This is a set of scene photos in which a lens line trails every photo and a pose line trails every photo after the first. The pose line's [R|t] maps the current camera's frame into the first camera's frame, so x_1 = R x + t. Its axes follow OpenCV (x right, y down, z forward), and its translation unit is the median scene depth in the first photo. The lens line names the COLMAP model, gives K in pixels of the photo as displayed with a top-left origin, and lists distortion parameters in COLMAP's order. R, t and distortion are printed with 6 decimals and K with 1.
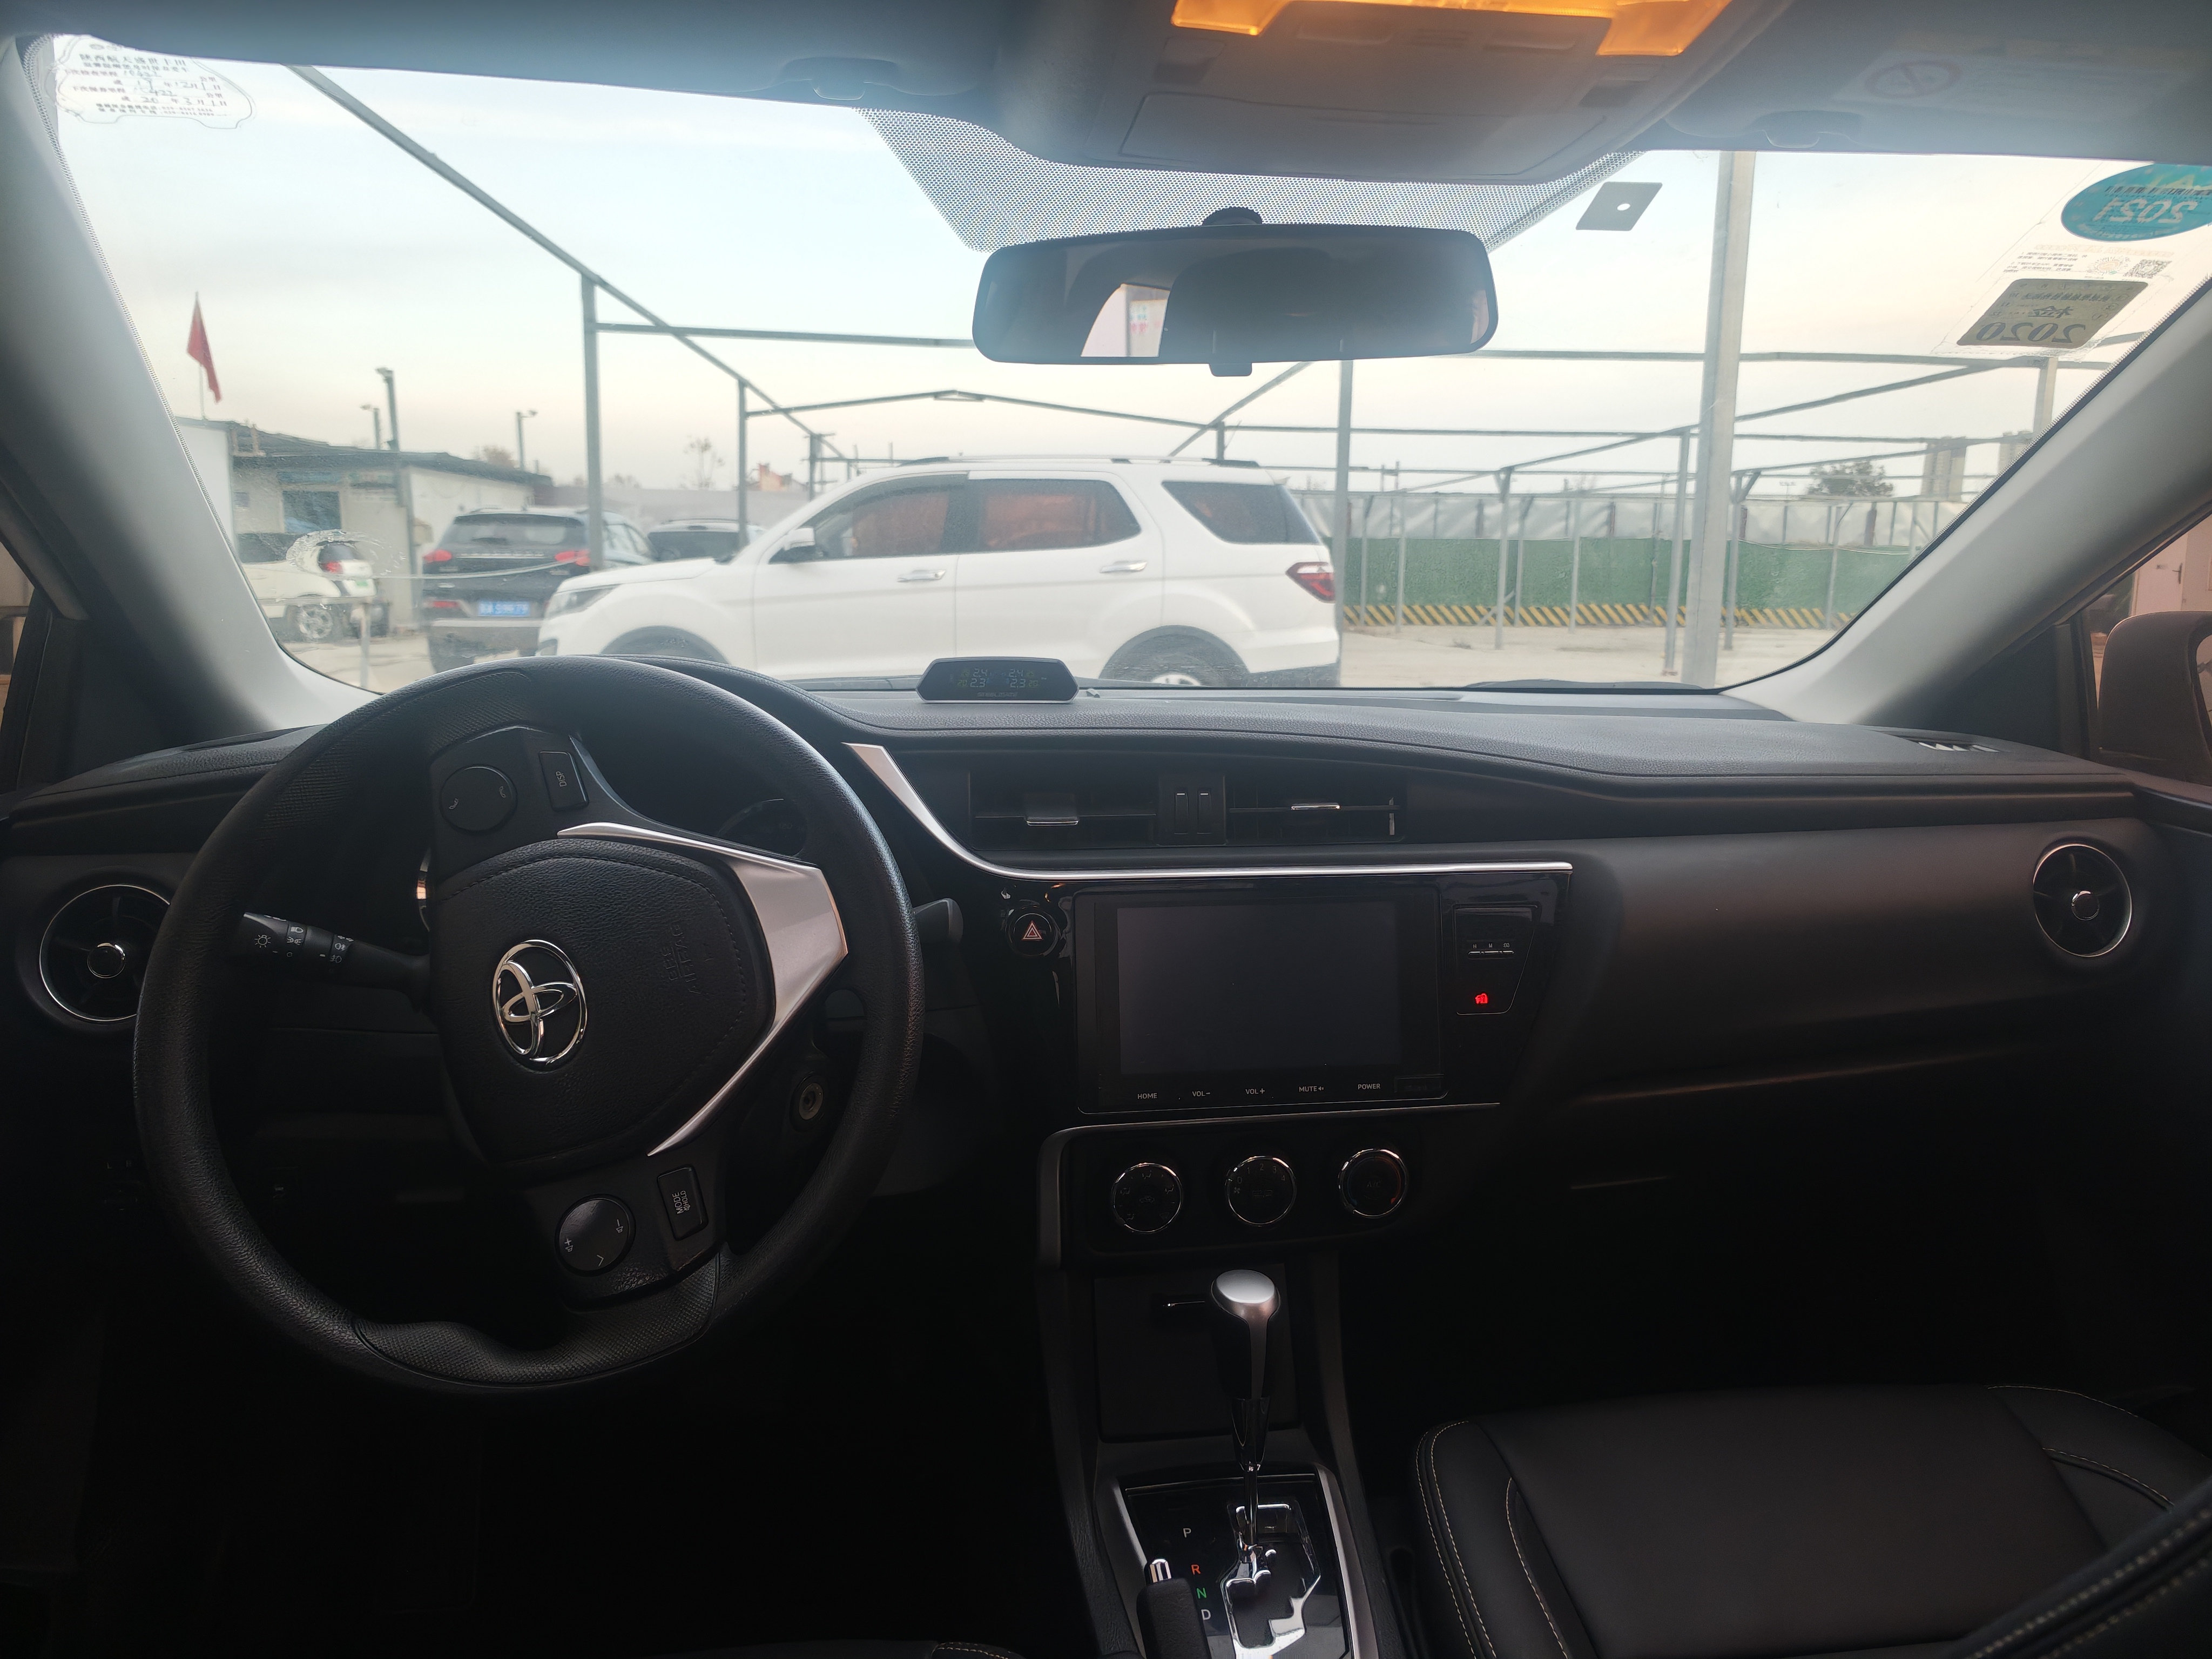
lens RADIAL K [[1465.2, 0, 1106.0], [0, 1465.2, 829.5], [0, 0, 1]] dist [0.000800, -0.002830]
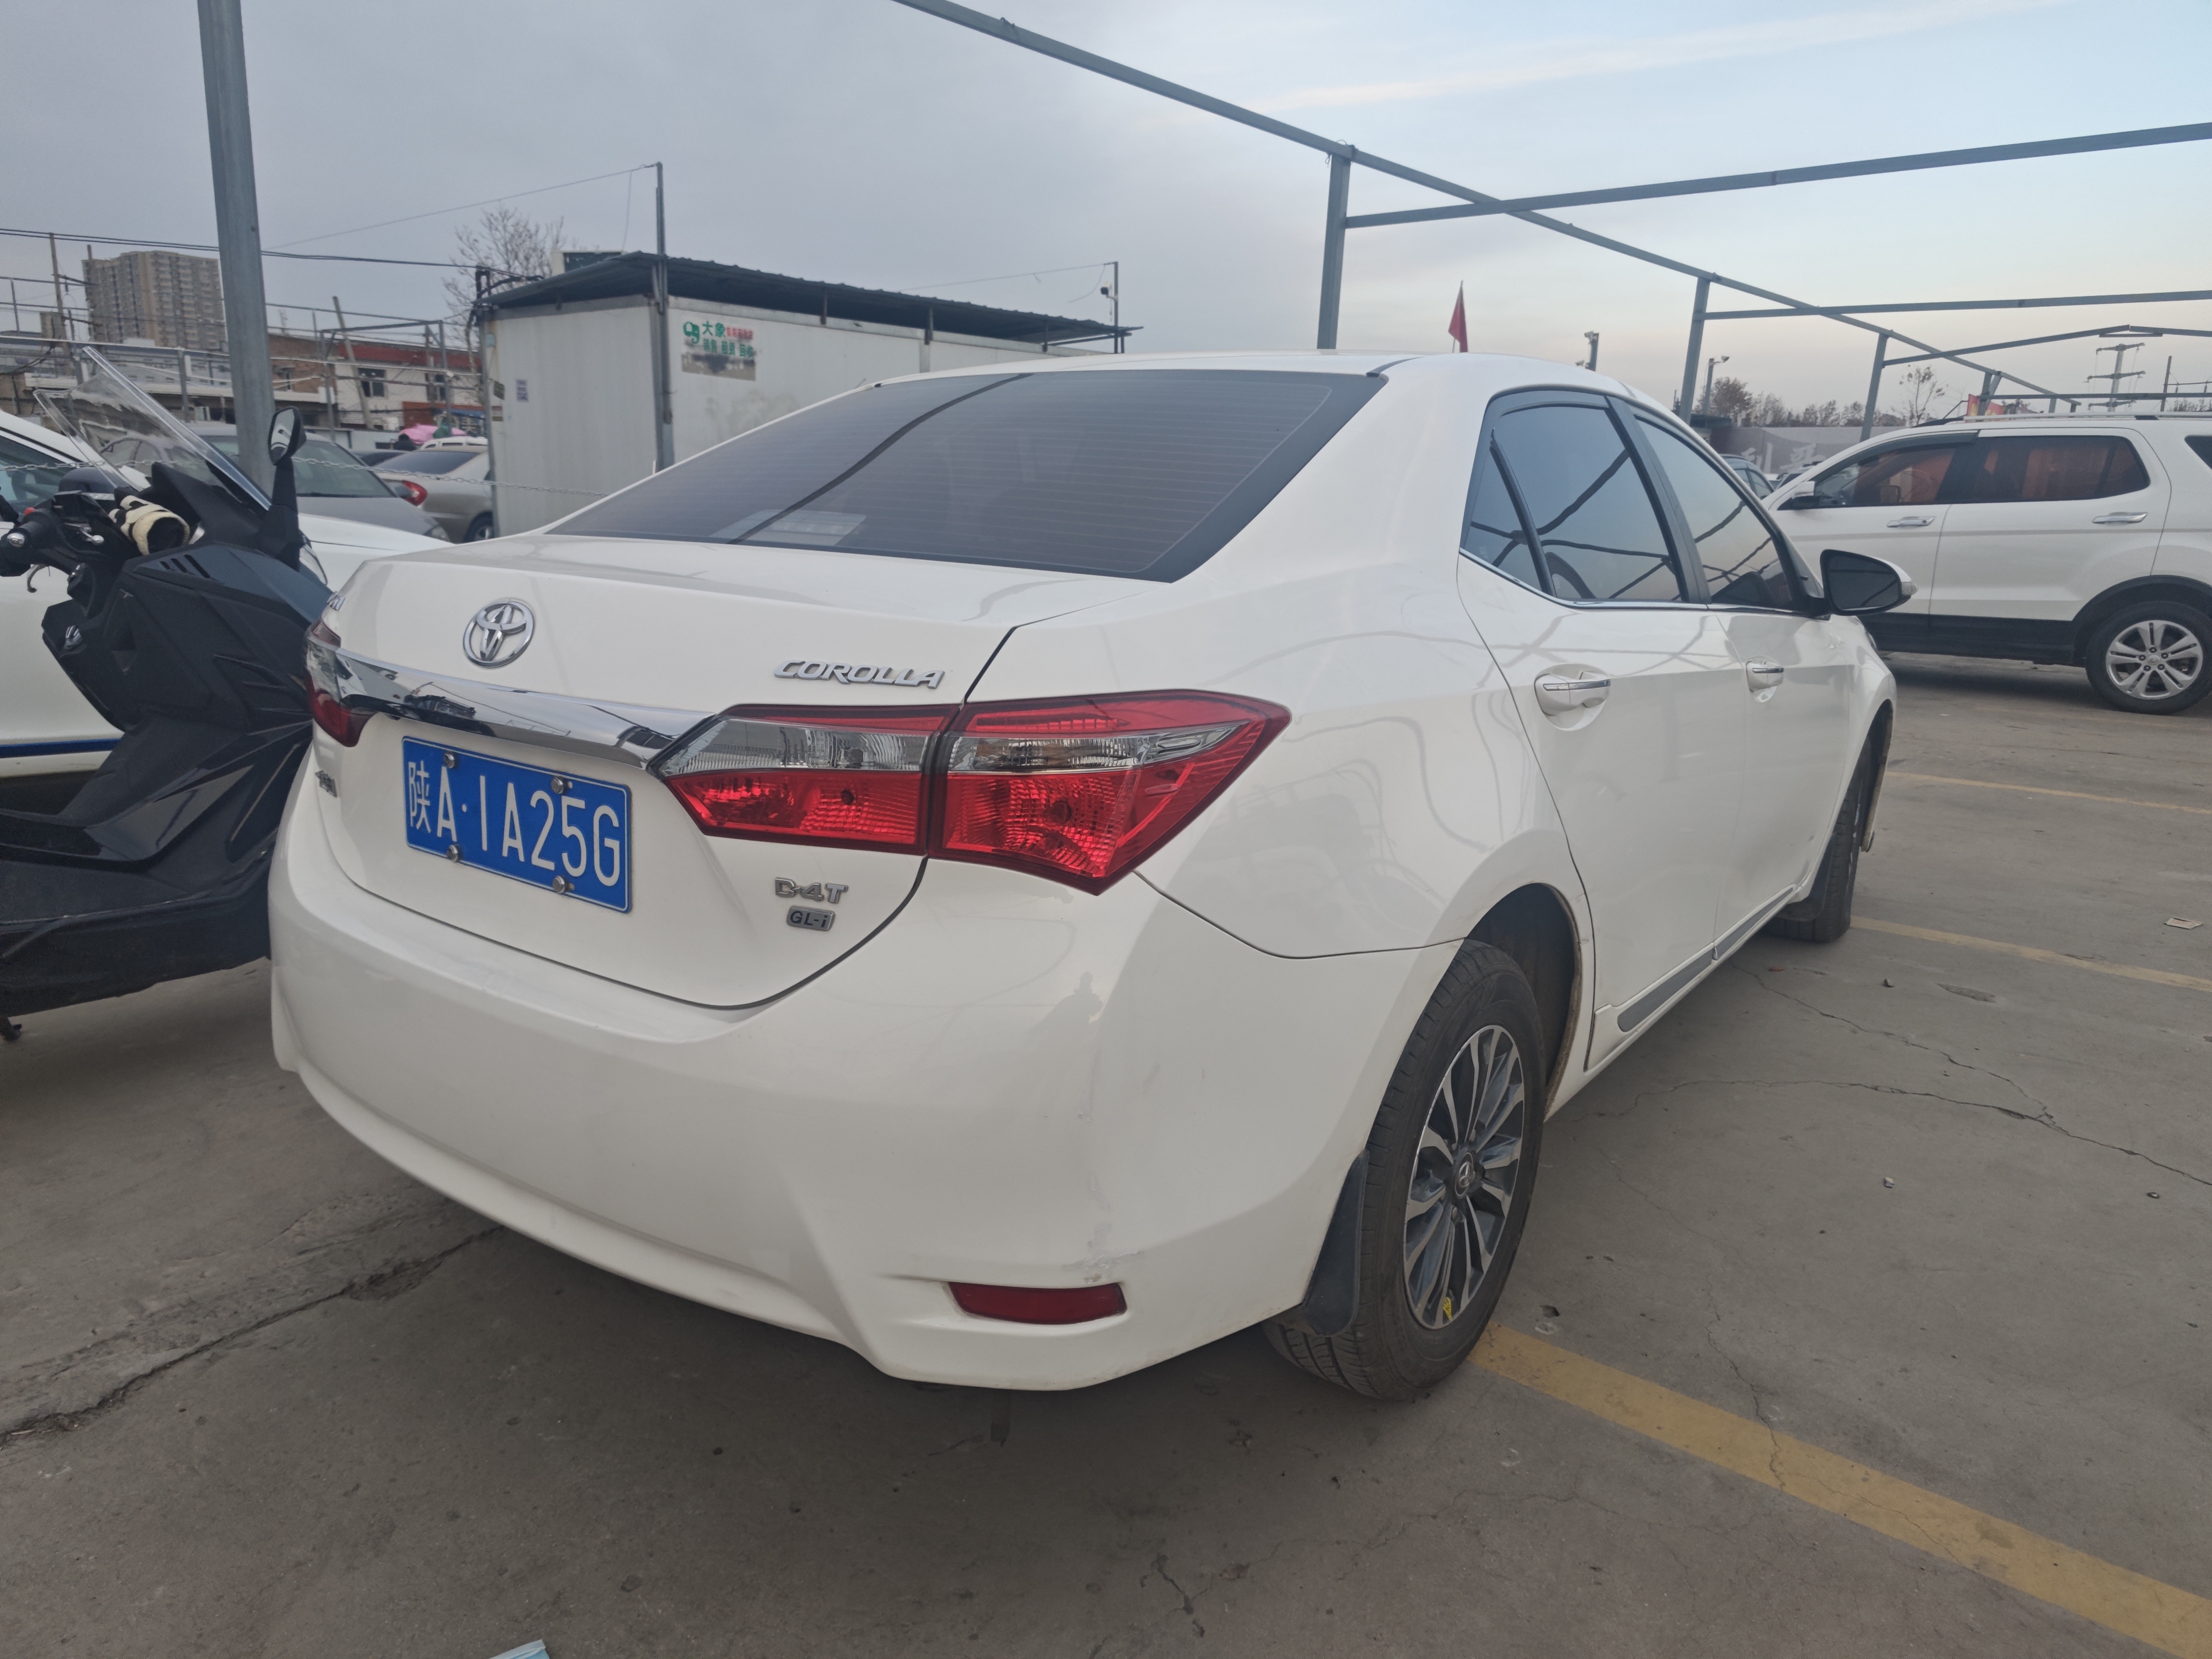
lens RADIAL K [[1465.2, 0, 1106.0], [0, 1465.2, 829.5], [0, 0, 1]] dist [0.000800, -0.002830]
pose [[0.712227, 0.165666, -0.682120, 0.140770], [-0.134543, 0.985952, 0.098975, 0.022723], [0.688935, 0.021282, 0.724511, -0.163555]]
